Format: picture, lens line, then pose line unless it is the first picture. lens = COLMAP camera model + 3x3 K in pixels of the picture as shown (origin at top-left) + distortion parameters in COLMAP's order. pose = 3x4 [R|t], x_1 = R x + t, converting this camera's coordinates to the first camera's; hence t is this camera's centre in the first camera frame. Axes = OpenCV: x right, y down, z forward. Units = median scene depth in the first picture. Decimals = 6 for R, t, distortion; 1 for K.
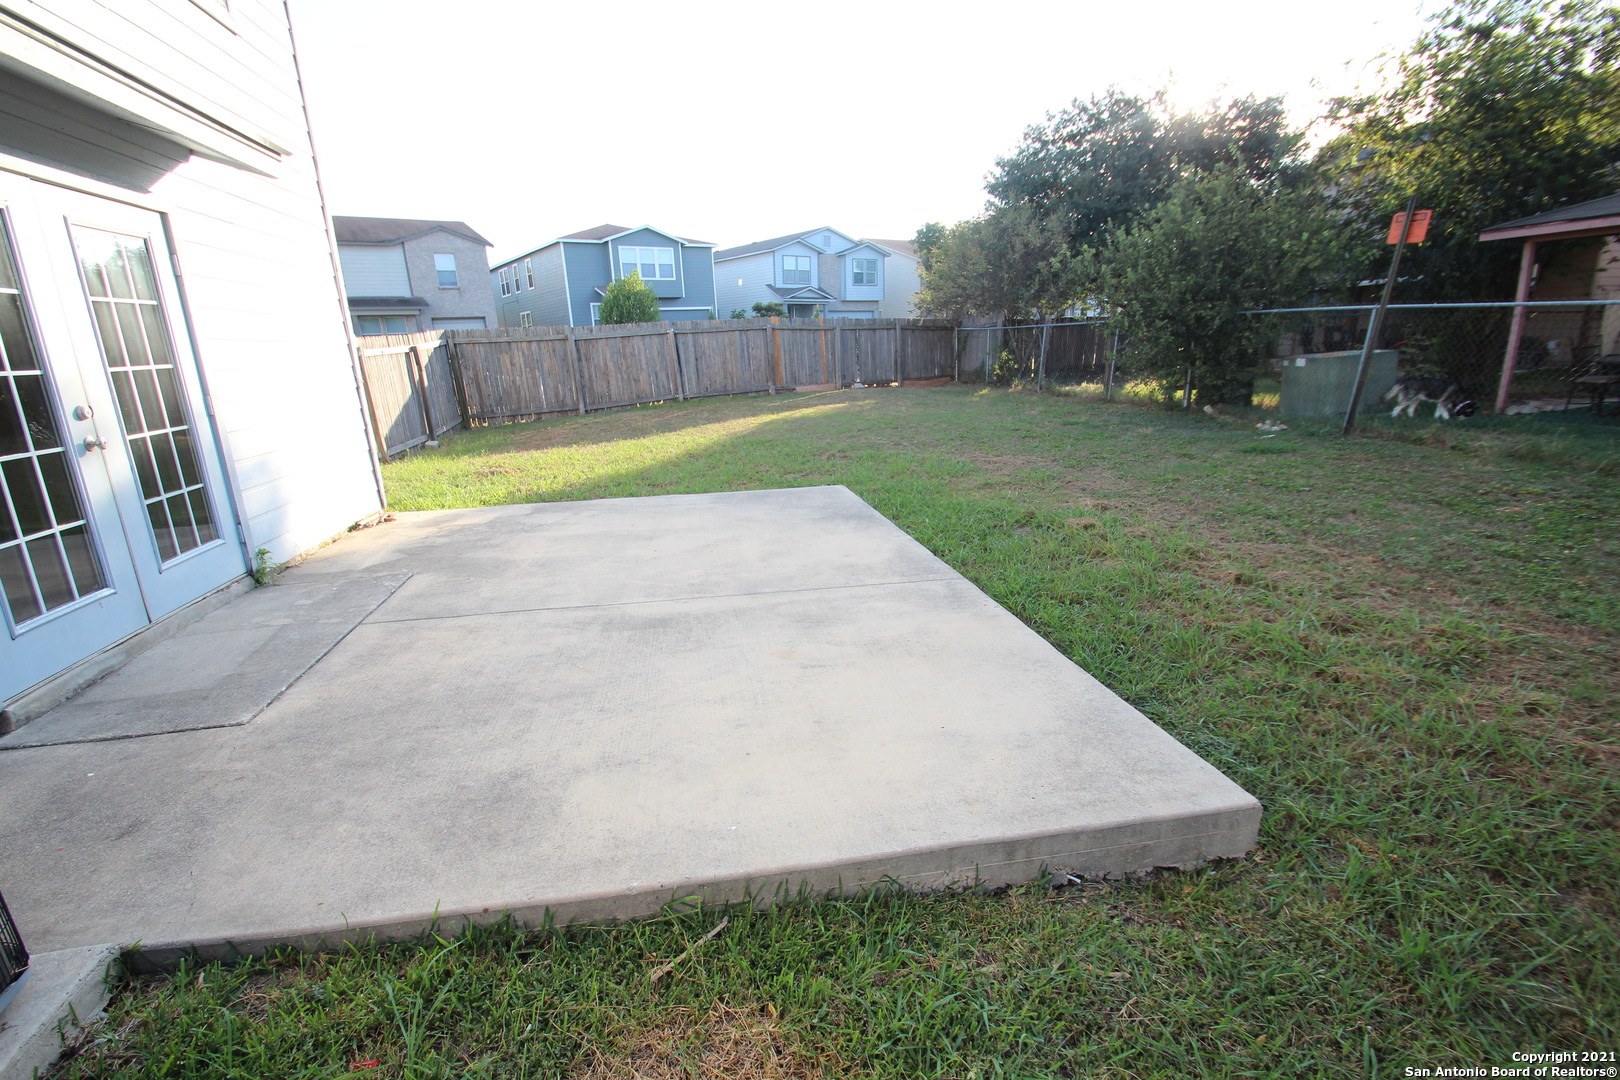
lens RADIAL K [[777.4, 0, 792.4], [0, 777.4, 552.2], [0, 0, 1]] dist [-0.004042, -0.011414]
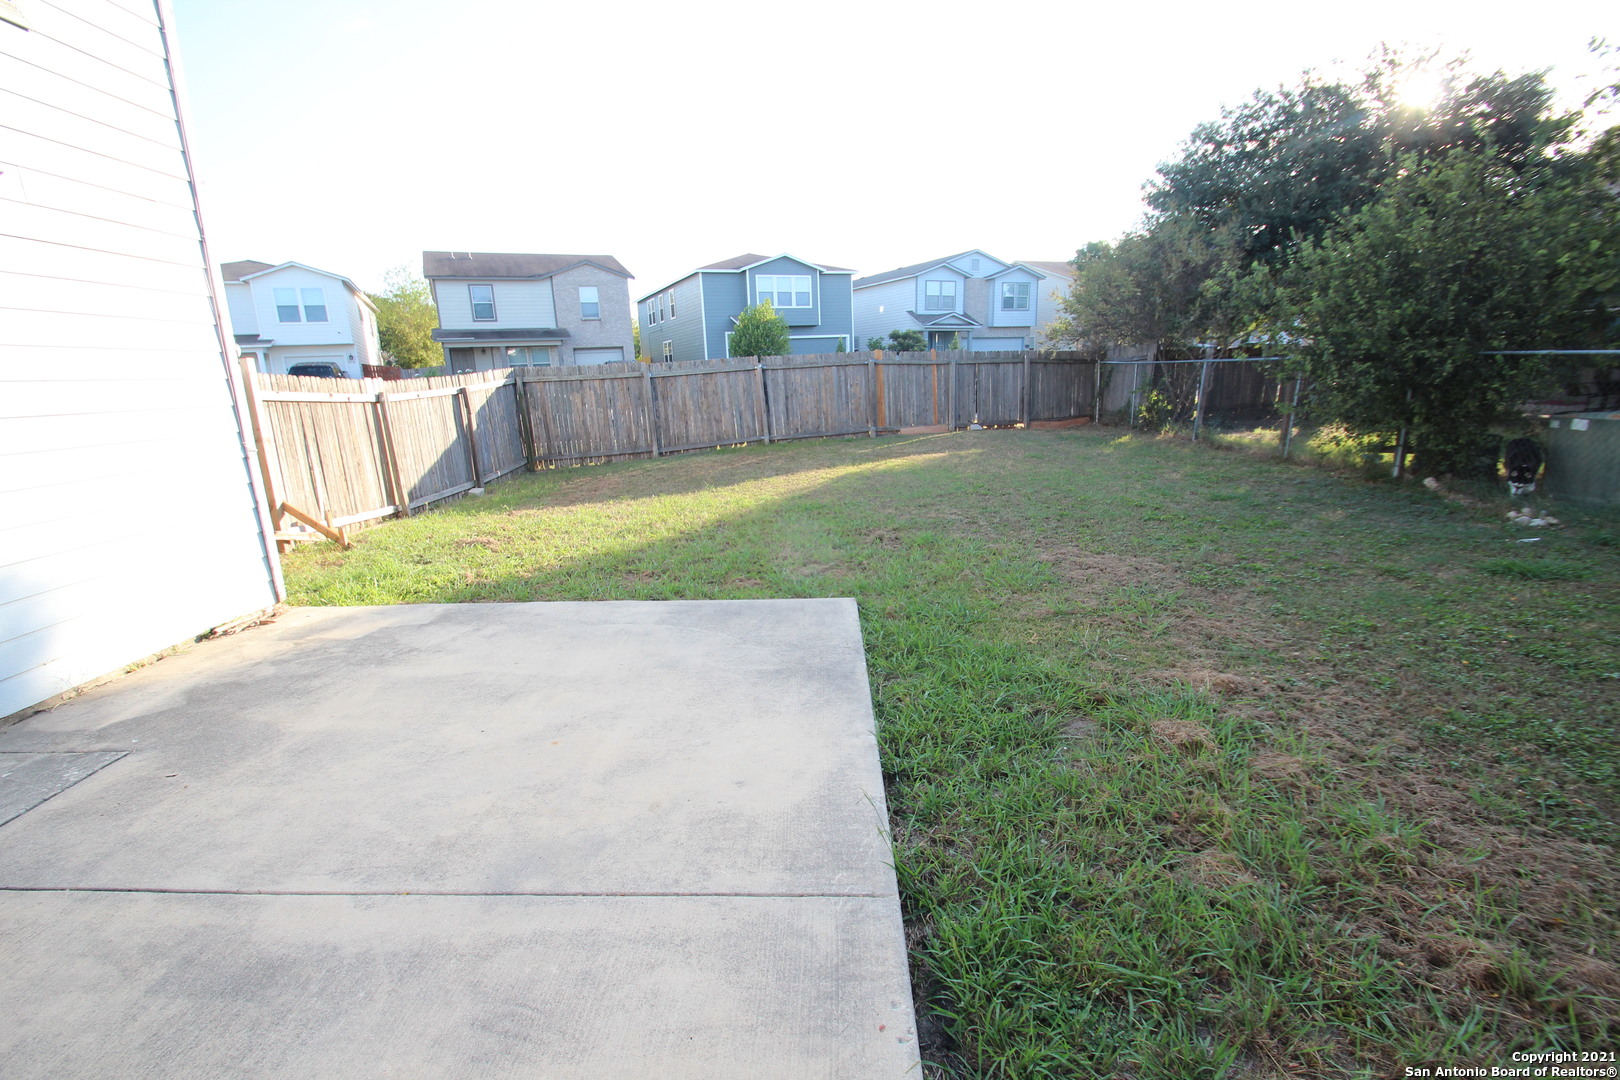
lens RADIAL K [[777.4, 0, 774.6], [0, 777.4, 552.1], [0, 0, 1]] dist [-0.004042, -0.011414]
pose [[0.977251, 0.049303, -0.206277, 0.068115], [-0.055442, 0.998171, -0.024082, -0.052312], [0.204712, 0.034971, 0.978197, 0.131619]]
